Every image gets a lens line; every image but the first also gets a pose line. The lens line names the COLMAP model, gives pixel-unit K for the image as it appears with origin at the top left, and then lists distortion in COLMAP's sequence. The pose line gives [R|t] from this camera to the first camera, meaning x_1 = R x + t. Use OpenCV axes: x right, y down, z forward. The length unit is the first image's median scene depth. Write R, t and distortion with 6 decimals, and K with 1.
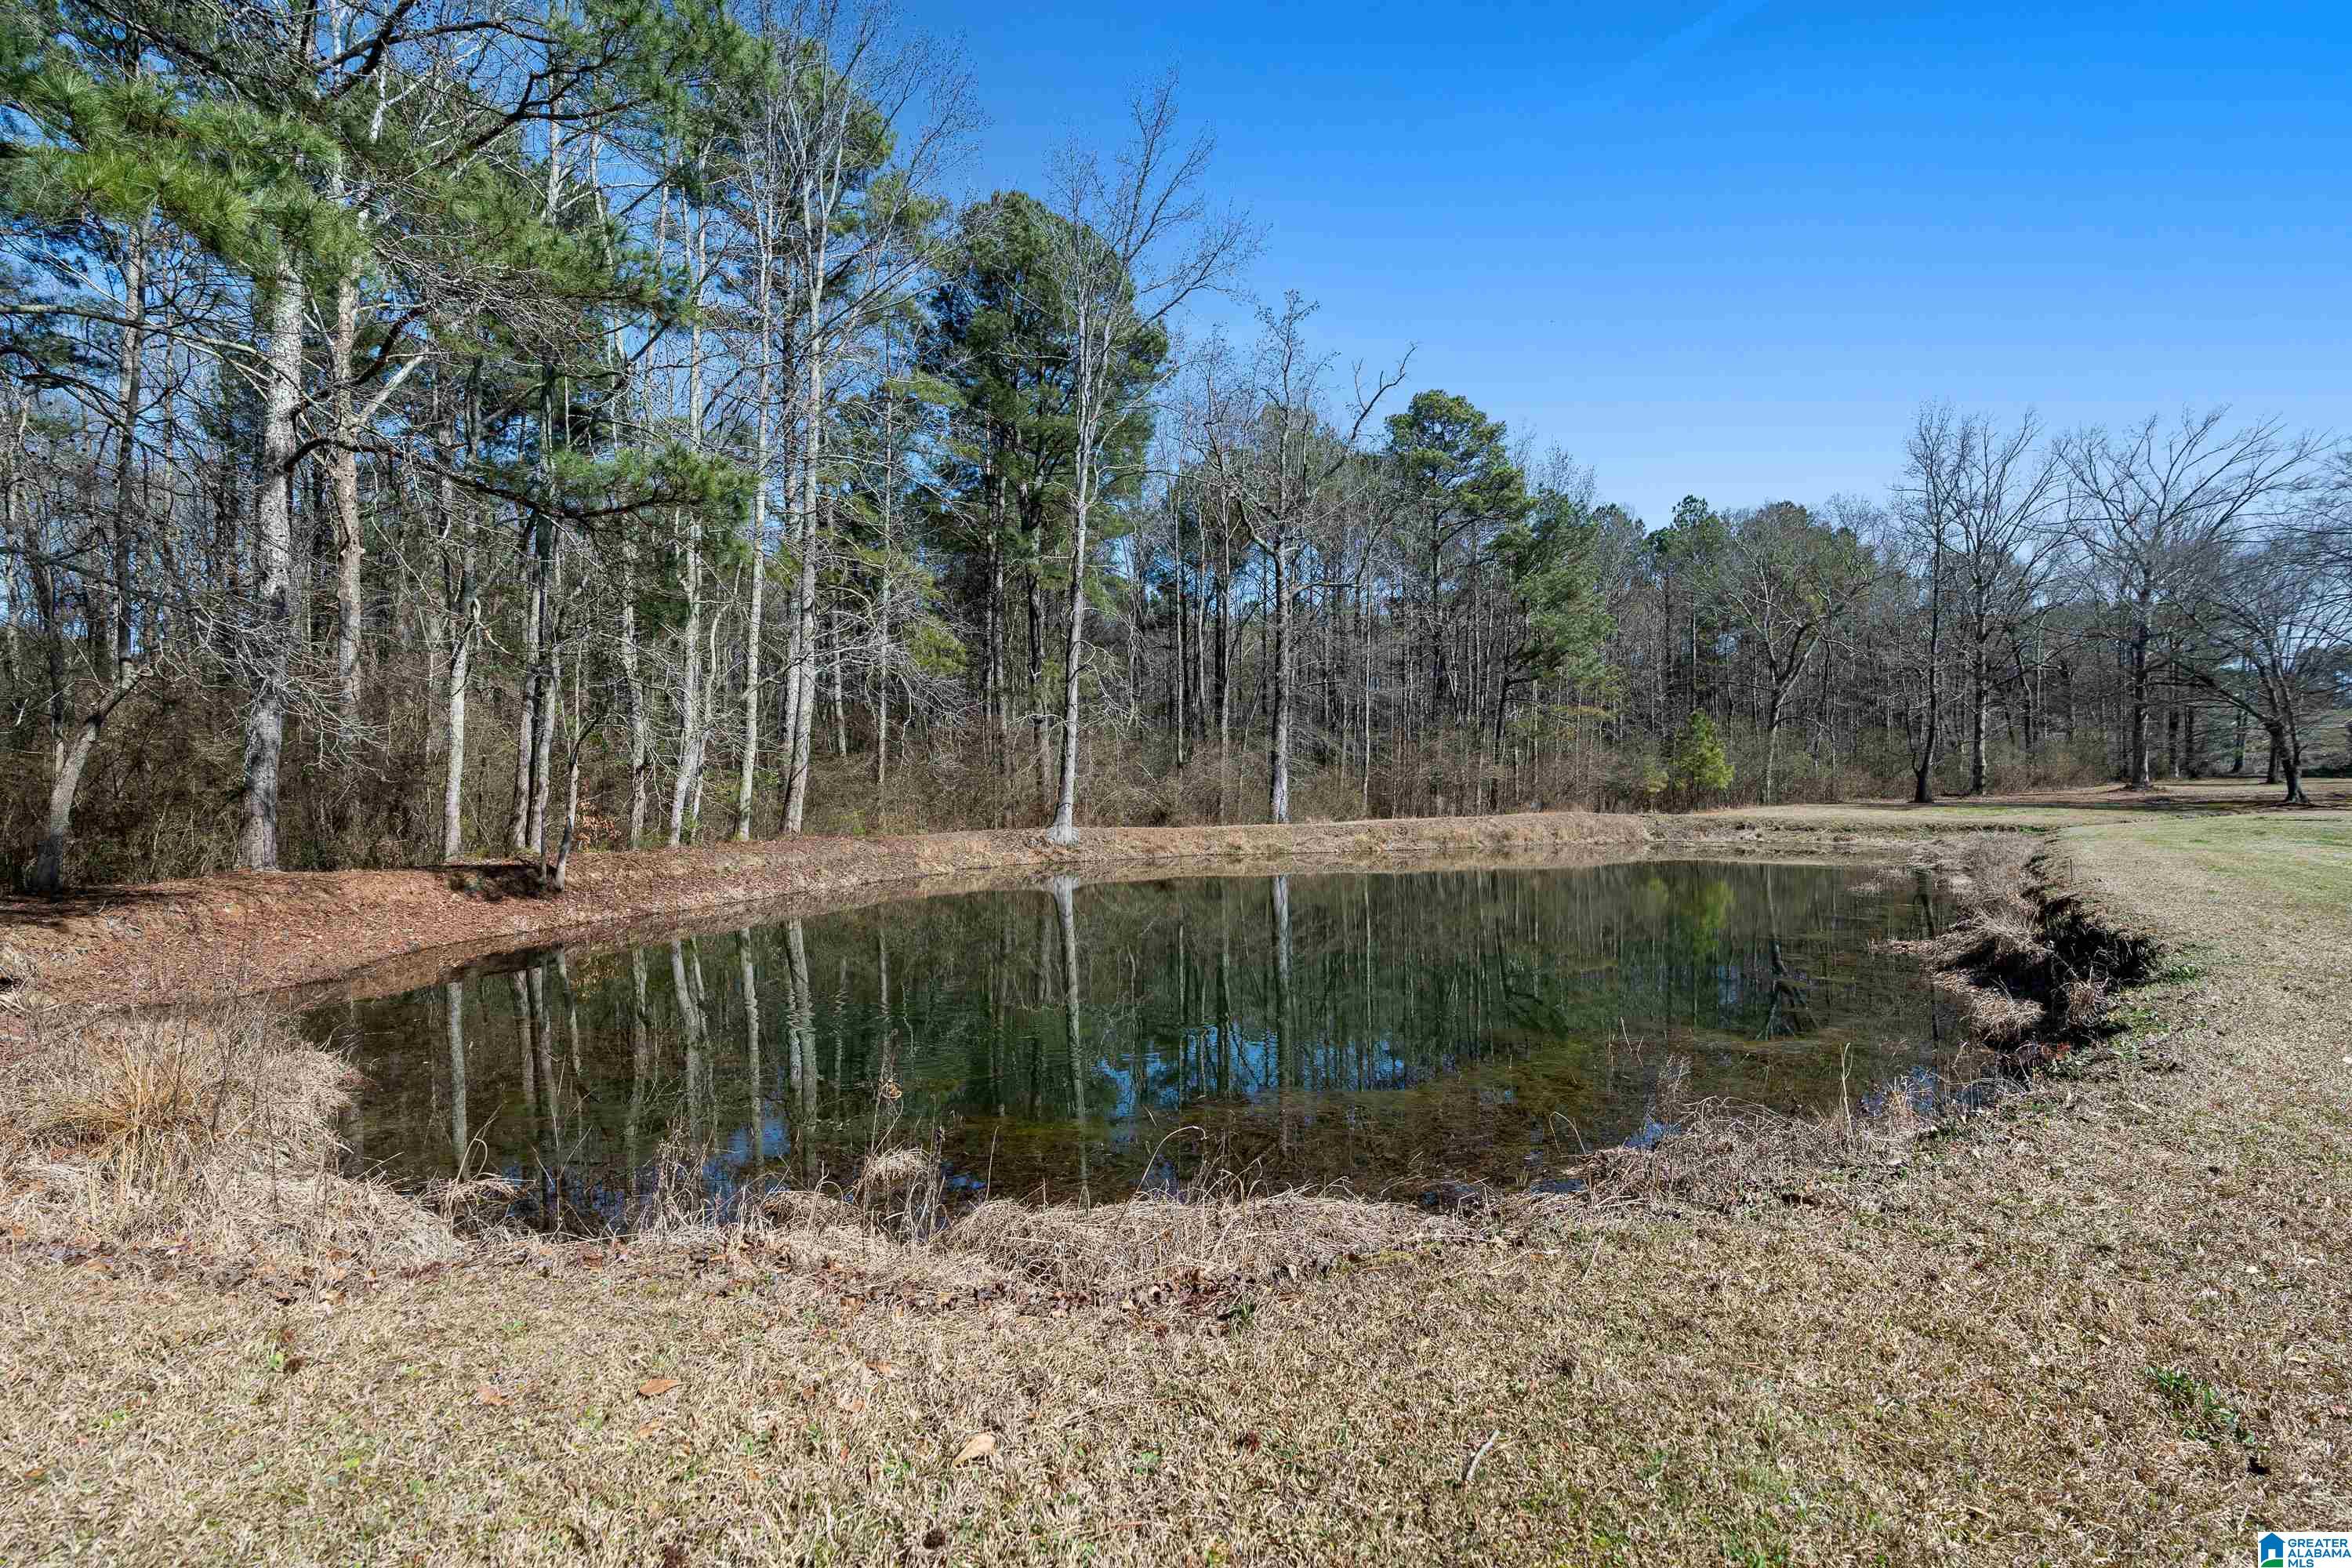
lens RADIAL K [[1112.5, 0, 1179.7], [0, 1112.5, 837.1], [0, 0, 1]] dist [-0.000480, 0.000252]
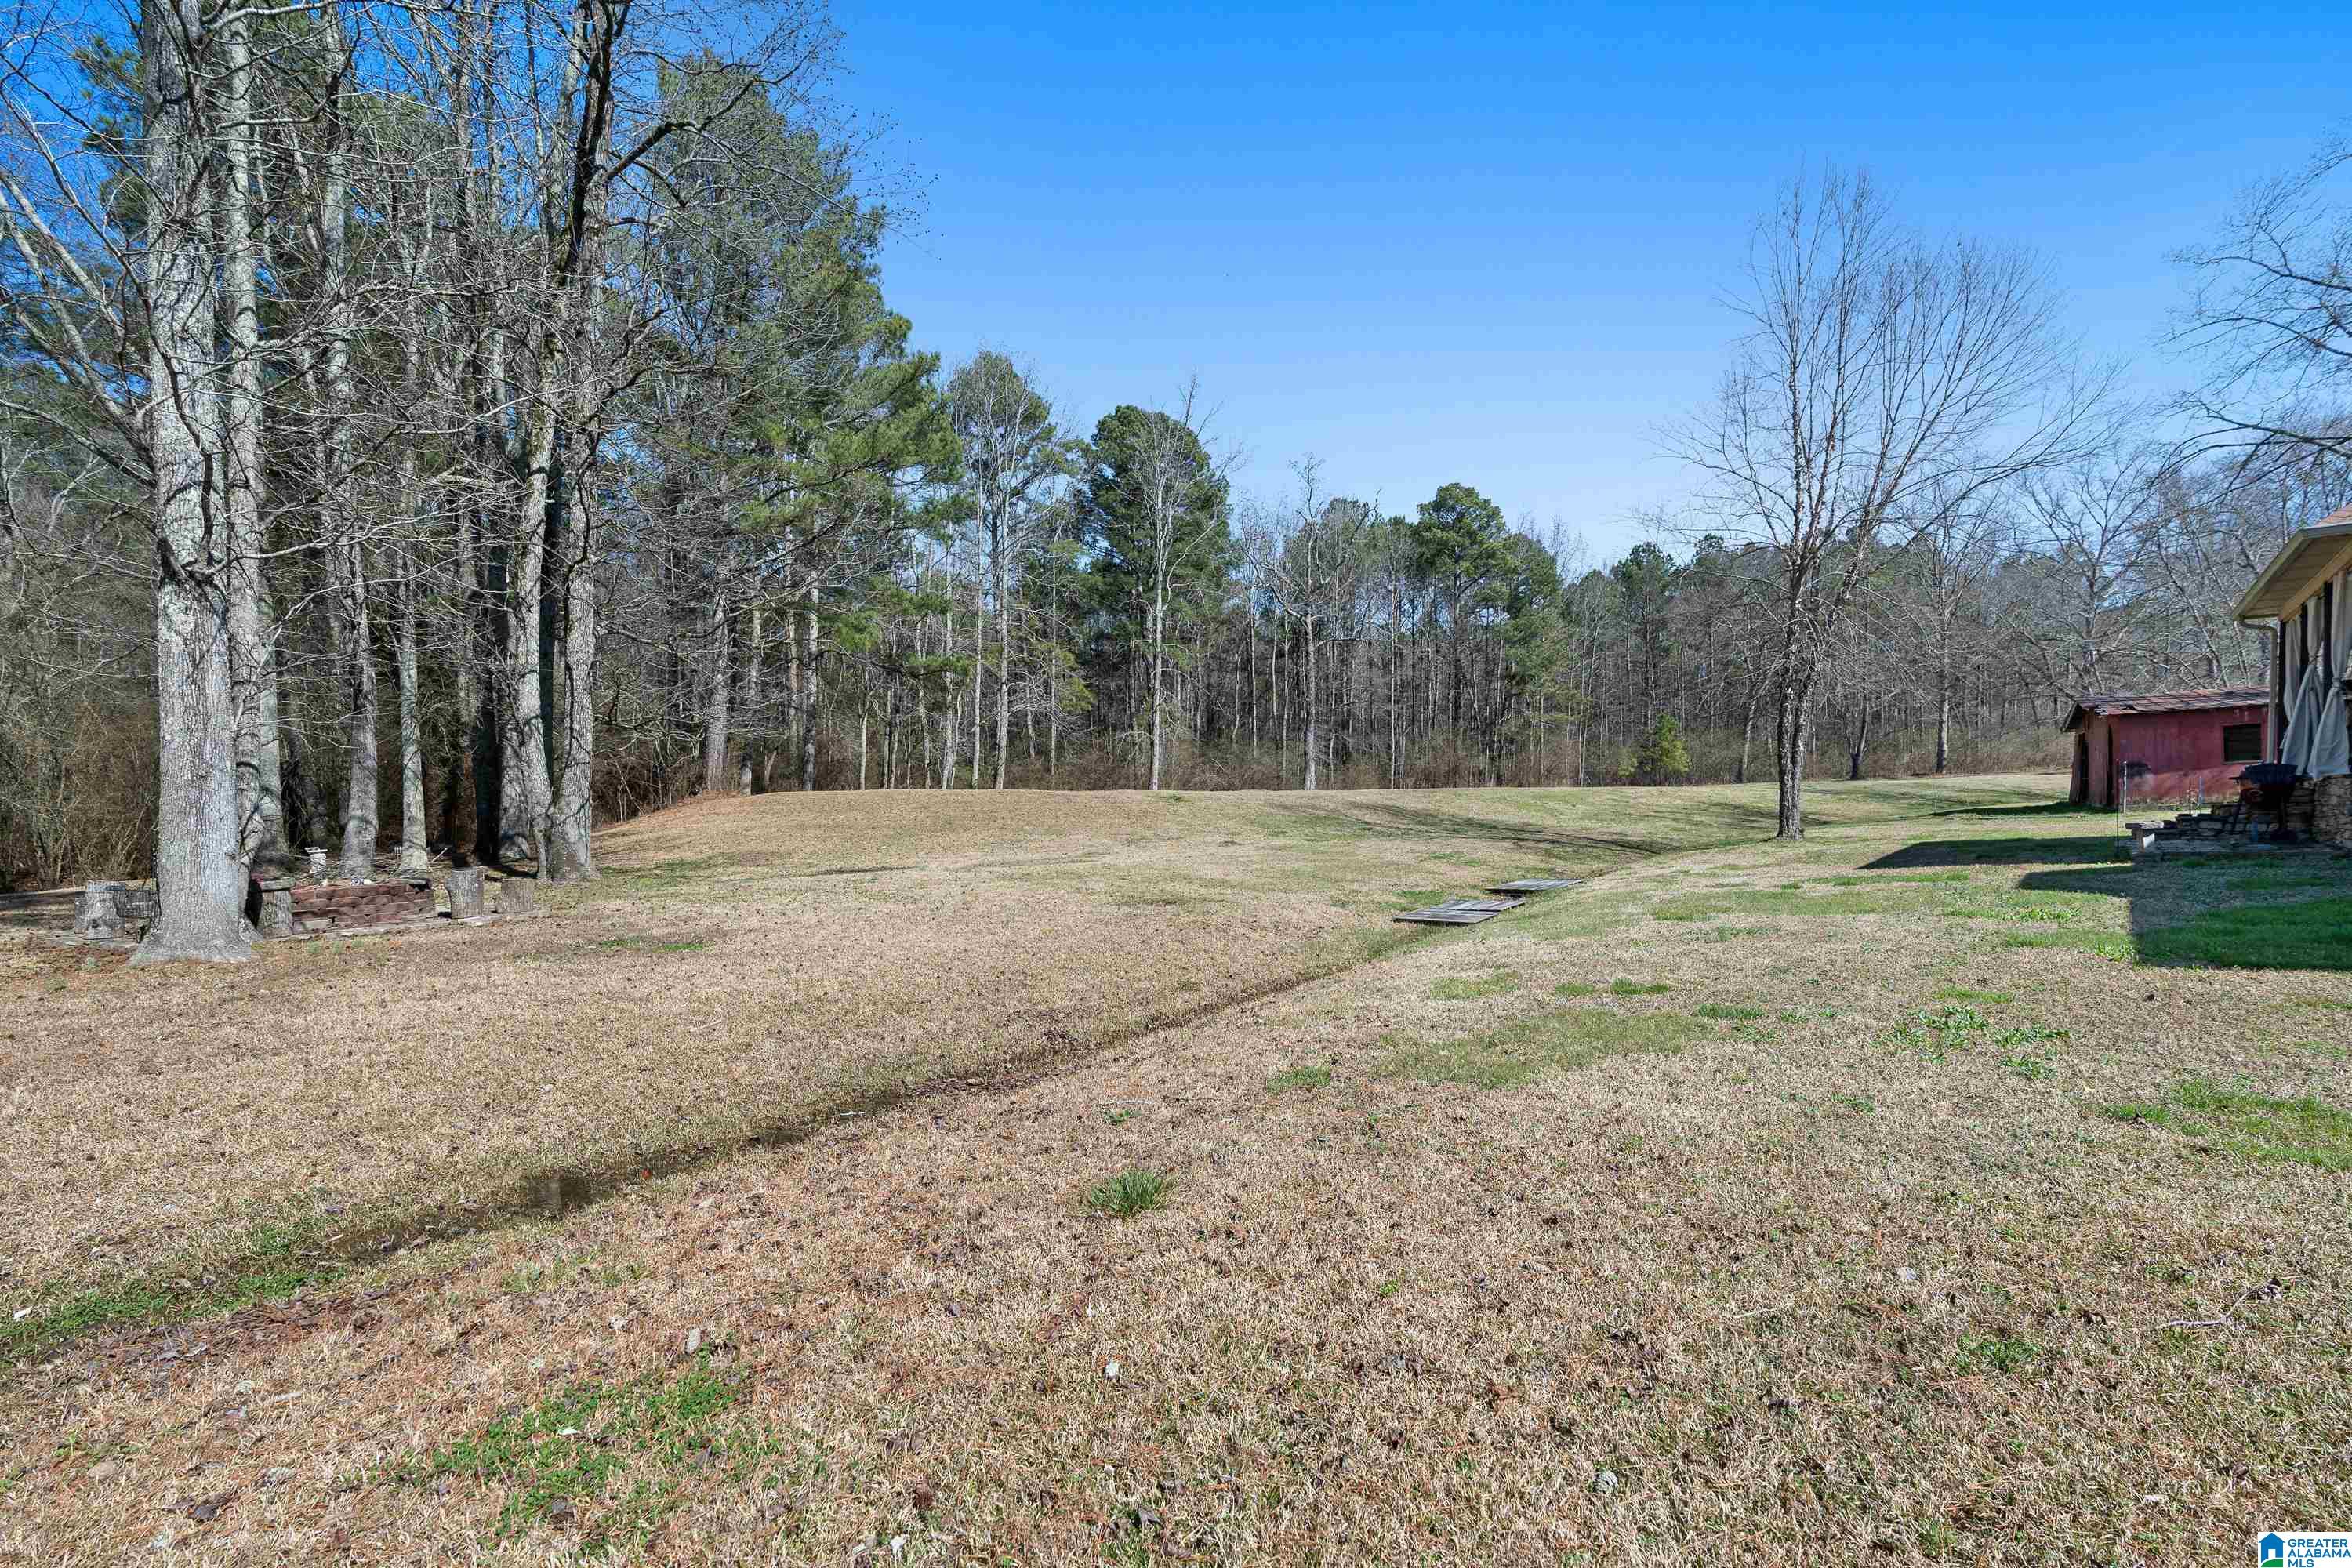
lens RADIAL K [[1112.5, 0, 1179.7], [0, 1112.5, 837.1], [0, 0, 1]] dist [-0.000480, 0.000252]
pose [[0.971597, 0.004528, -0.236600, 0.229549], [-0.001222, 0.999900, 0.014117, 0.016362], [0.236640, -0.013427, 0.971505, -0.423723]]
